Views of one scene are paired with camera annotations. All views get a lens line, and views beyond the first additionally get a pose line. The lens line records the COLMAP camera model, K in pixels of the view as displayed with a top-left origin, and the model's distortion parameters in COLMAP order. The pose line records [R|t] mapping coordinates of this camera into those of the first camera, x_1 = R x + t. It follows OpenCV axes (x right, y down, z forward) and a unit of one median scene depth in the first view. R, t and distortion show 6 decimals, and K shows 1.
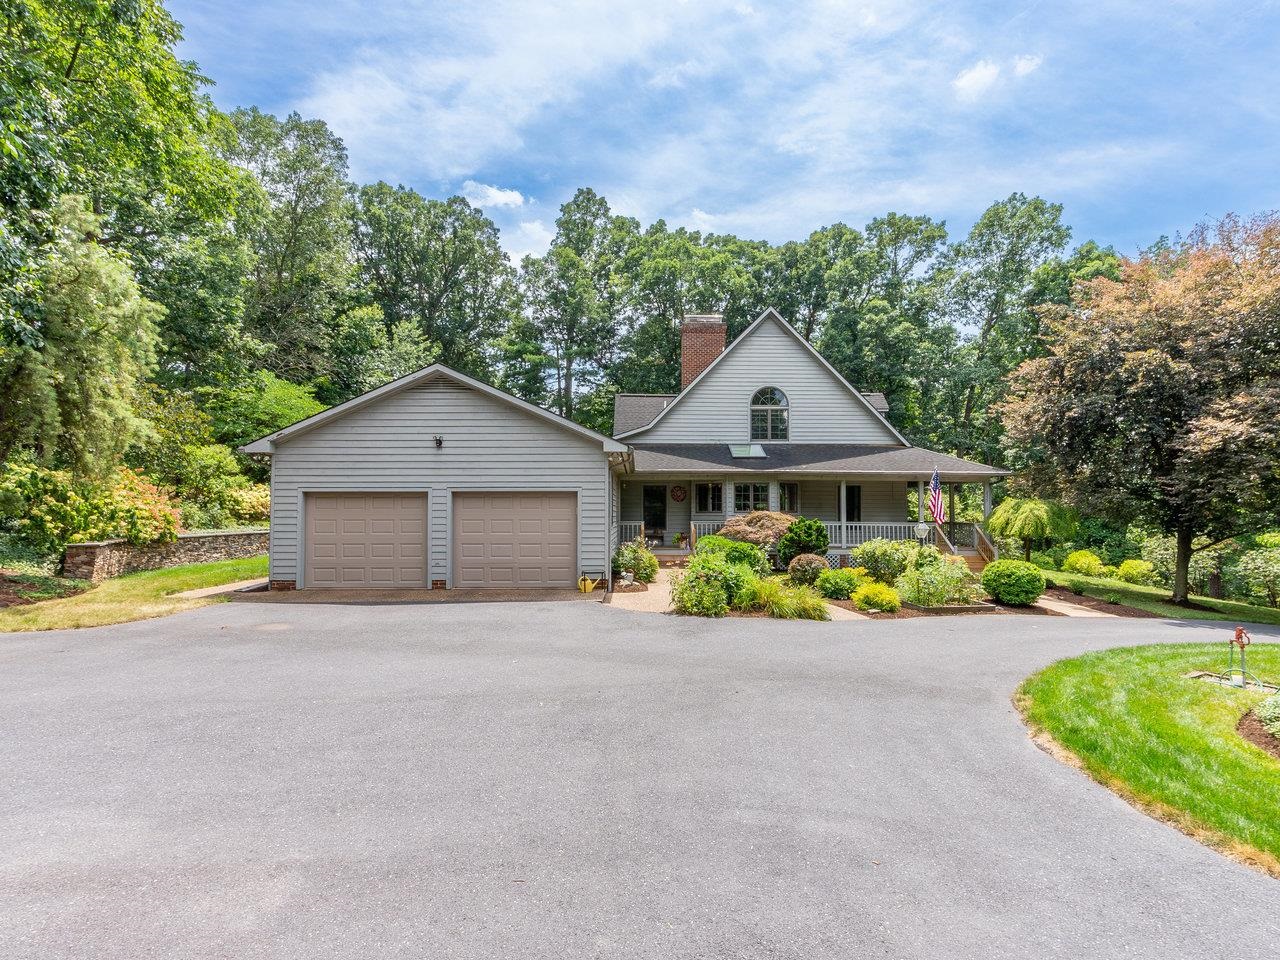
lens RADIAL K [[657.2, 0, 640.0], [0, 657.2, 480.0], [0, 0, 1]] dist [-0.001519, 0.000332]
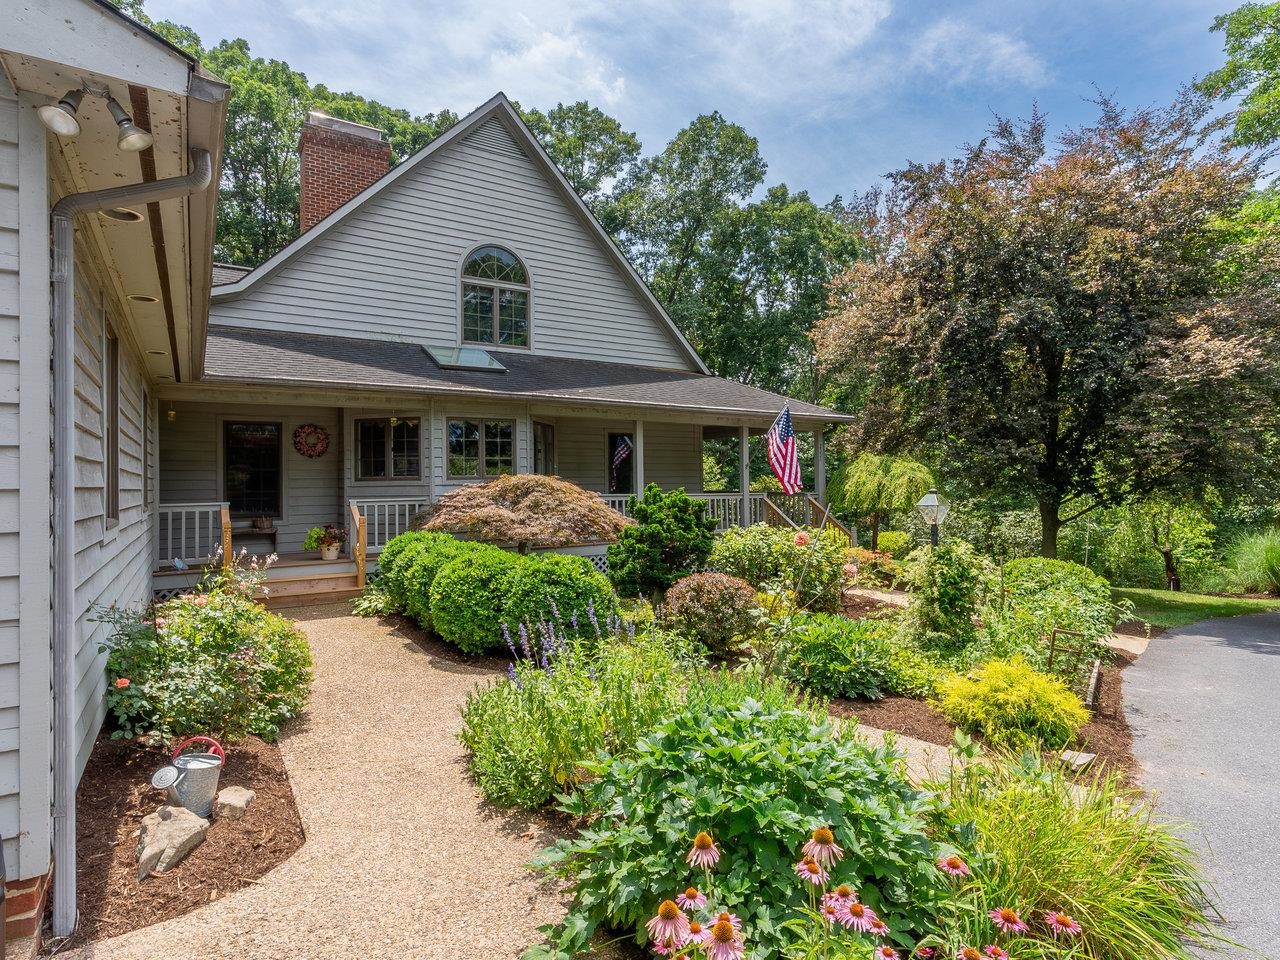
lens RADIAL K [[721.8, 0, 640.1], [0, 721.8, 457.1], [0, 0, 1]] dist [0.003482, 0.000655]
pose [[0.851093, 0.011733, 0.524884, -0.011350], [-0.016159, 0.999862, 0.003851, 0.027093], [-0.524767, -0.011759, 0.851165, 0.447145]]
